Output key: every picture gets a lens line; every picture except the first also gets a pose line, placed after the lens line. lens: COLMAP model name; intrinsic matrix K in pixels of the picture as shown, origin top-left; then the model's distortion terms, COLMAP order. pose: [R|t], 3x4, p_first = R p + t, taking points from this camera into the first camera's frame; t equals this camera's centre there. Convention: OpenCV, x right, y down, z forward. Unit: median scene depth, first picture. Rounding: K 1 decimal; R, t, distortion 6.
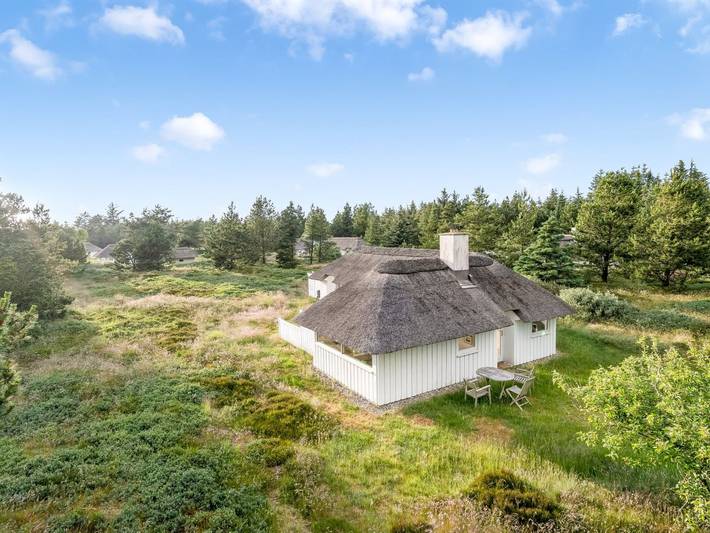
lens RADIAL K [[396.1, 0, 355.0], [0, 396.1, 266.5], [0, 0, 1]] dist [-0.000527, -0.000772]
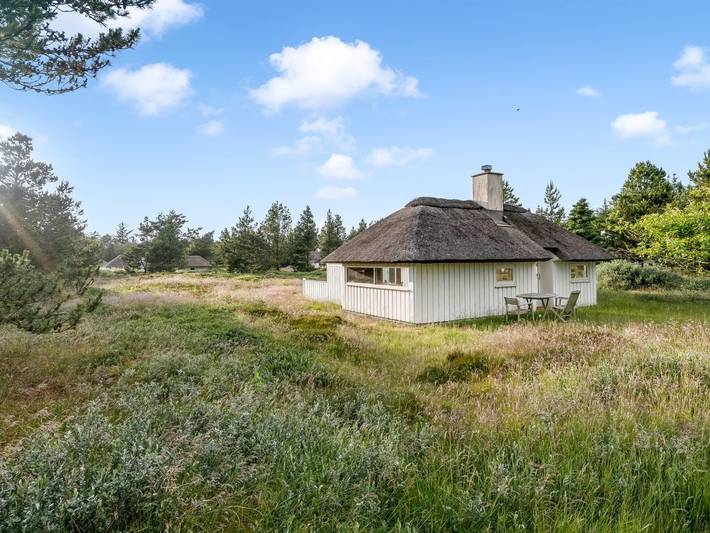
lens RADIAL K [[413.8, 0, 357.2], [0, 413.8, 249.6], [0, 0, 1]] dist [-0.000305, 0.000284]
pose [[0.999537, 0.009726, -0.028817, -0.015346], [-0.012506, 0.995116, -0.097919, 0.075052], [0.027724, 0.098234, 0.994777, -0.005812]]
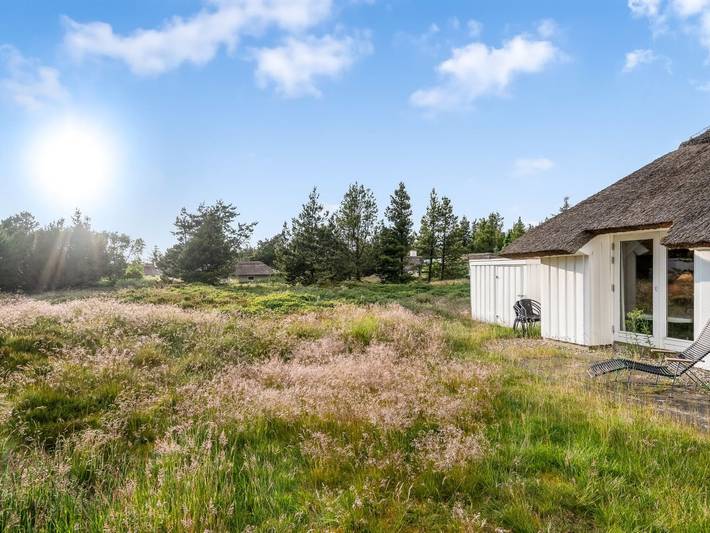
lens RADIAL K [[462.6, 0, 355.0], [0, 462.6, 266.5], [0, 0, 1]] dist [-0.000106, 0.000004]
pose [[0.972900, 0.006864, -0.231124, -0.107120], [-0.024251, 0.997076, -0.072469, 0.049763], [0.229951, 0.076110, 0.970222, 0.469383]]
